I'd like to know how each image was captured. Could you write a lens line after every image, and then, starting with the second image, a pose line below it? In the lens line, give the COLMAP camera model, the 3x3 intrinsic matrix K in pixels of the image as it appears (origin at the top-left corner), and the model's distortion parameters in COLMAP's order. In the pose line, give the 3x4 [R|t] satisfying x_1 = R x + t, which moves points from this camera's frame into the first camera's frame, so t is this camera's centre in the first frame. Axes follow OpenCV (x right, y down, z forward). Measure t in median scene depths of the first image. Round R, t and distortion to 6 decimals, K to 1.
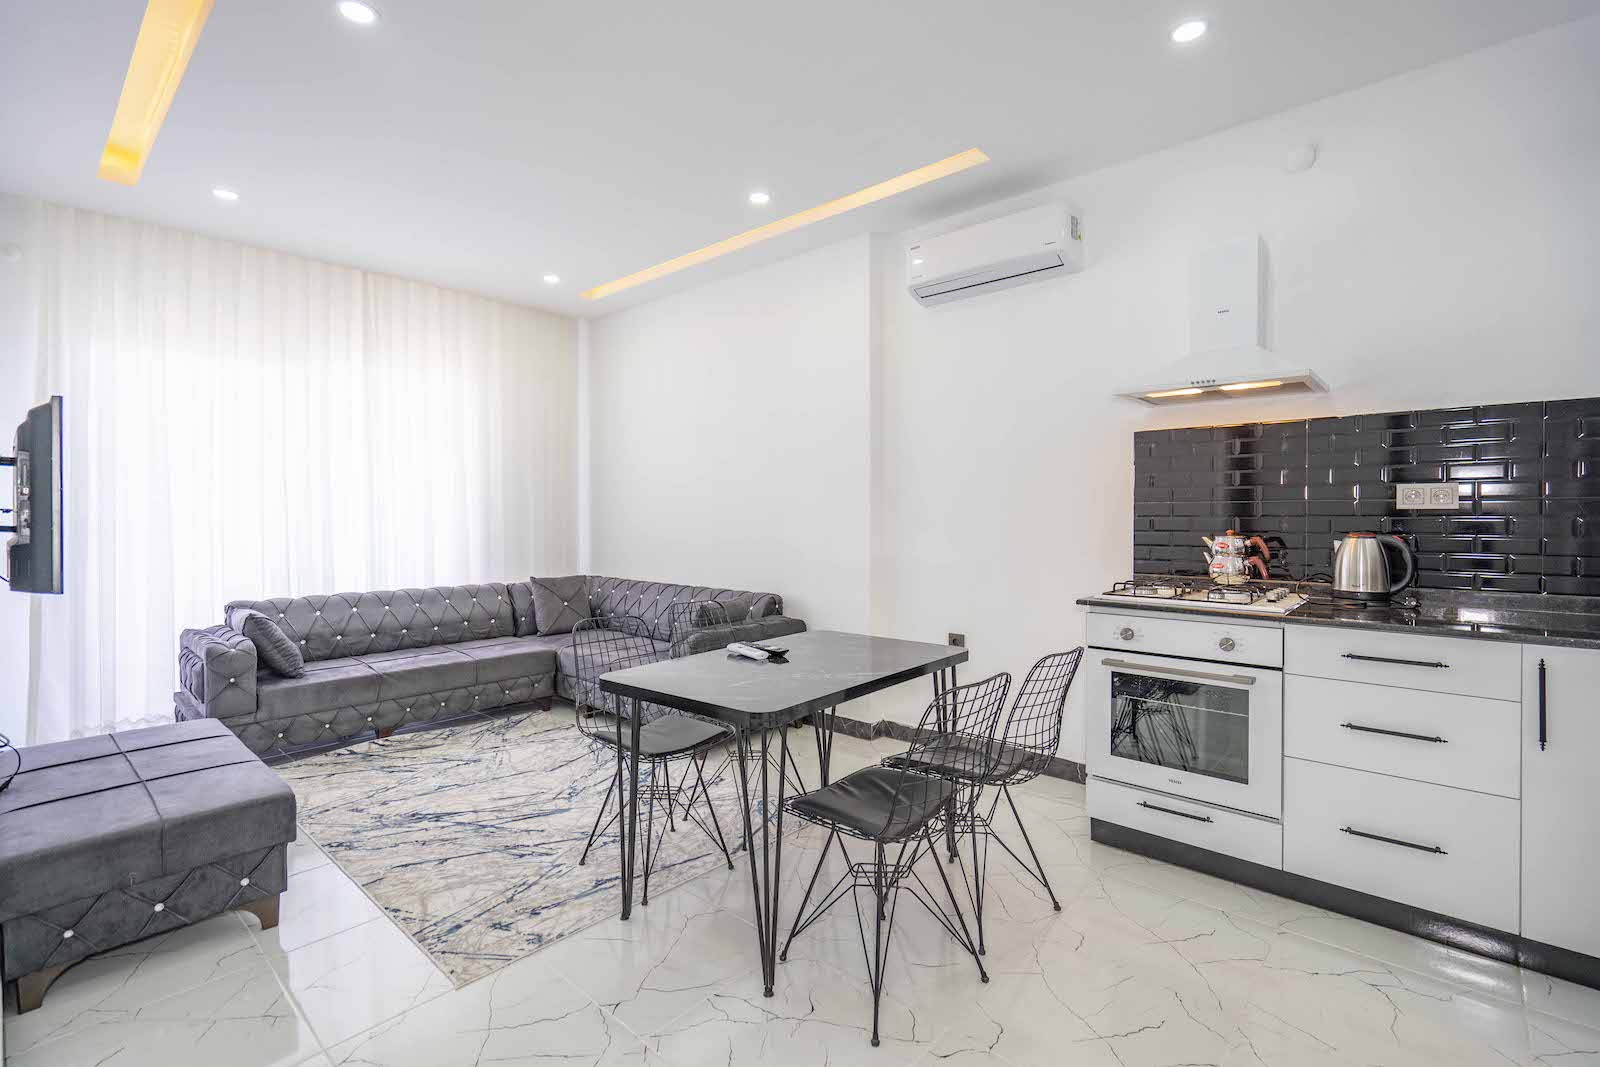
lens RADIAL K [[739.0, 0, 795.5], [0, 739.0, 524.2], [0, 0, 1]] dist [0.000772, -0.000175]
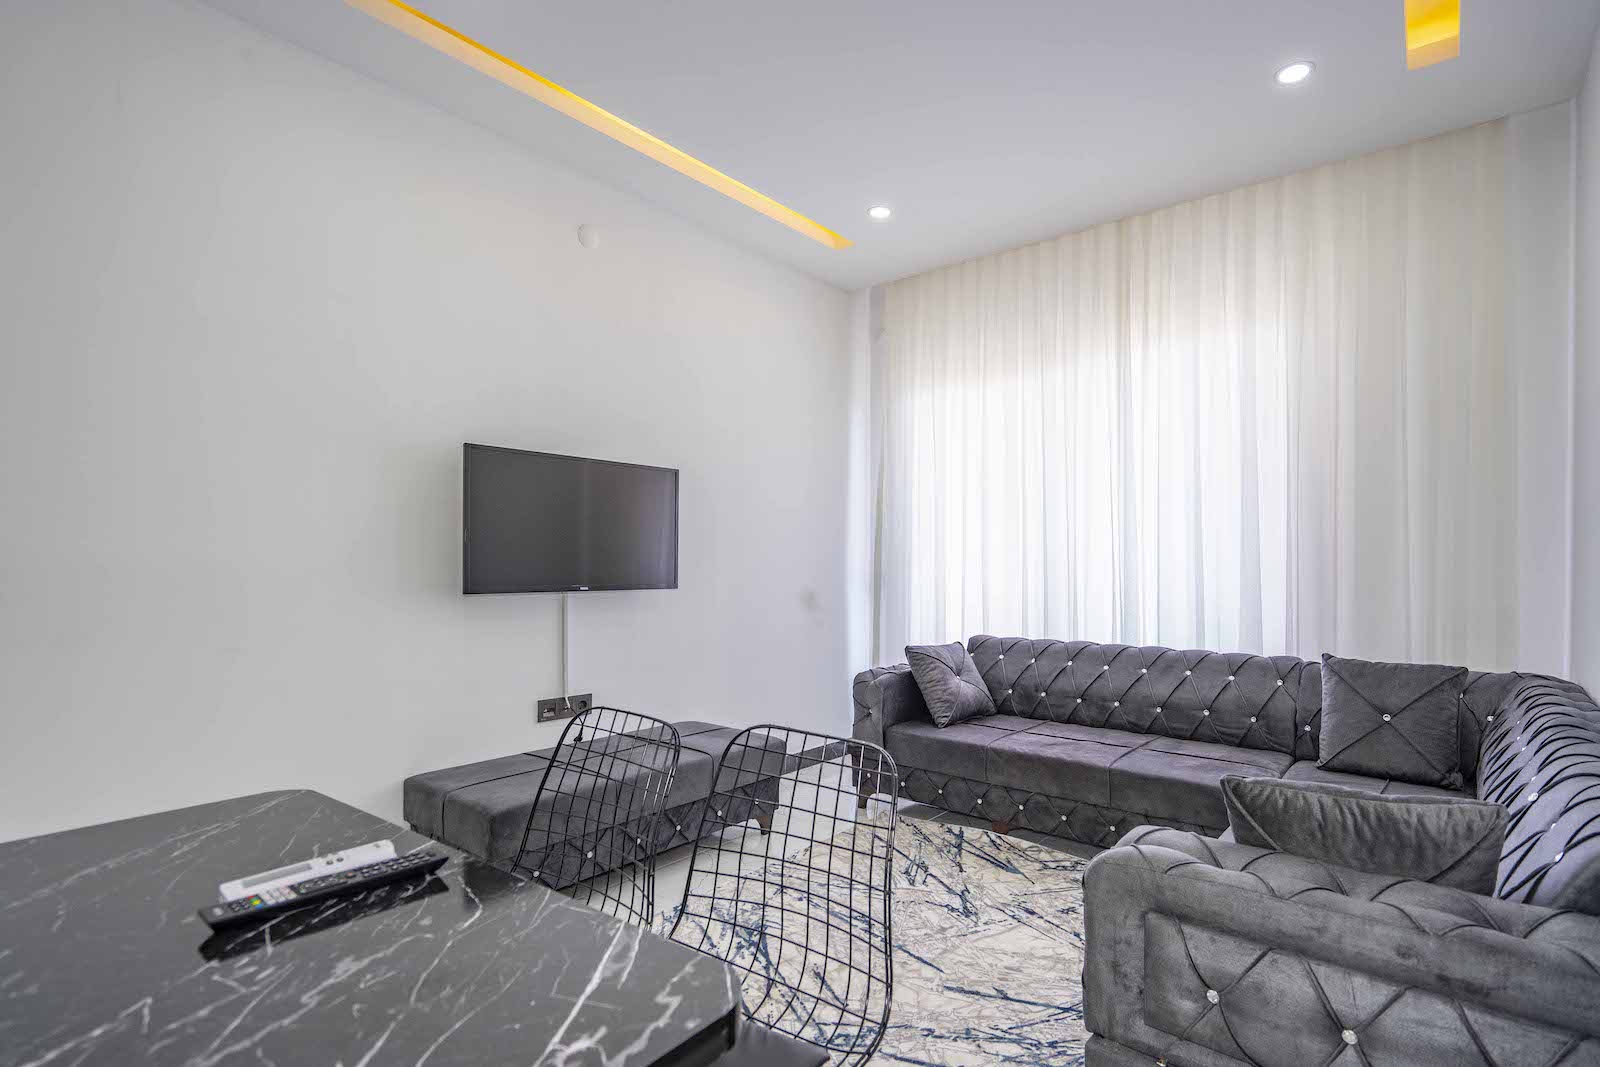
lens RADIAL K [[750.9, 0, 802.0], [0, 750.9, 569.5], [0, 0, 1]] dist [-0.000028, -0.000053]
pose [[0.076315, 0.012376, -0.997007, 0.250158], [-0.013885, 0.999839, 0.011349, 0.017493], [0.996987, 0.012977, 0.076474, 0.966802]]
